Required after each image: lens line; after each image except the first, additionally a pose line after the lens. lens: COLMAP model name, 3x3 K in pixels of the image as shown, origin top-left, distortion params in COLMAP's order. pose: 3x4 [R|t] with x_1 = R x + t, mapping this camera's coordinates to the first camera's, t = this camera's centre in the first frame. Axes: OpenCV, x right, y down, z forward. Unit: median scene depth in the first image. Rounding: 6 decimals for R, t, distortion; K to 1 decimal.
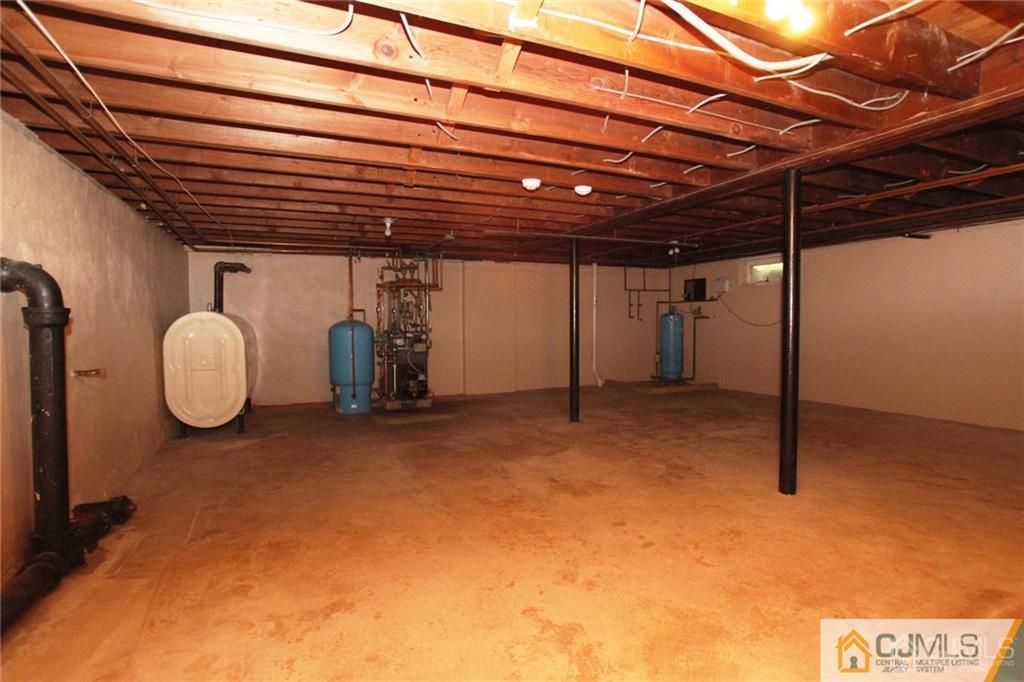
lens RADIAL K [[518.0, 0, 525.9], [0, 518.0, 348.1], [0, 0, 1]] dist [-0.080007, 0.037333]
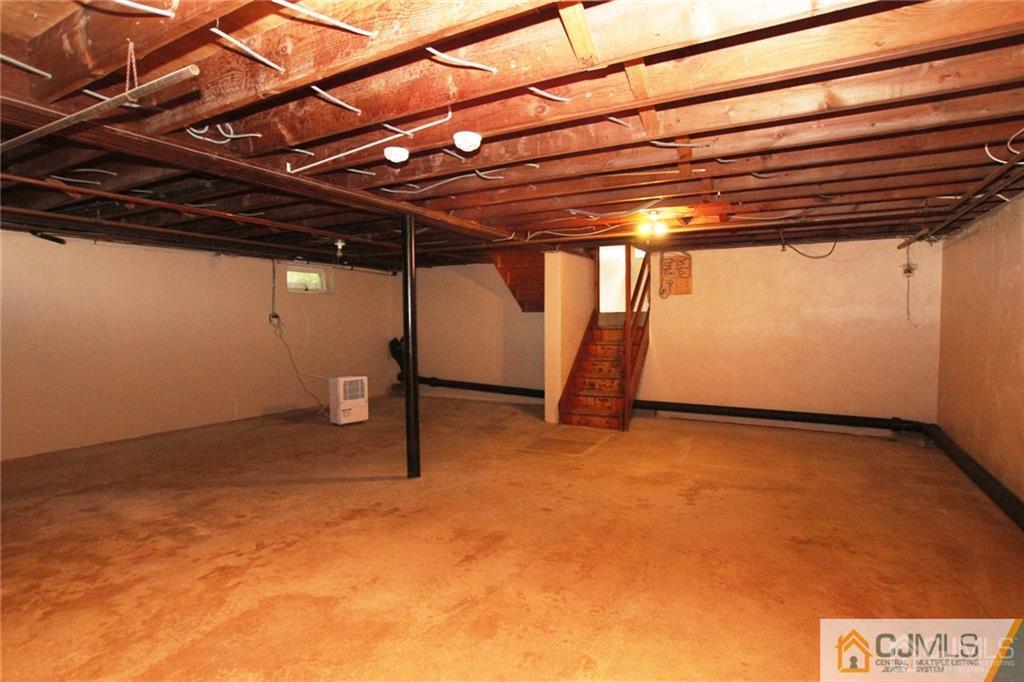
lens RADIAL K [[518.0, 0, 525.9], [0, 518.0, 348.1], [0, 0, 1]] dist [-0.080007, 0.037333]
pose [[-0.594423, -0.027286, 0.803689, -0.650815], [0.050000, 0.996236, 0.070805, -0.102374], [-0.802596, 0.082272, -0.590822, 1.520967]]
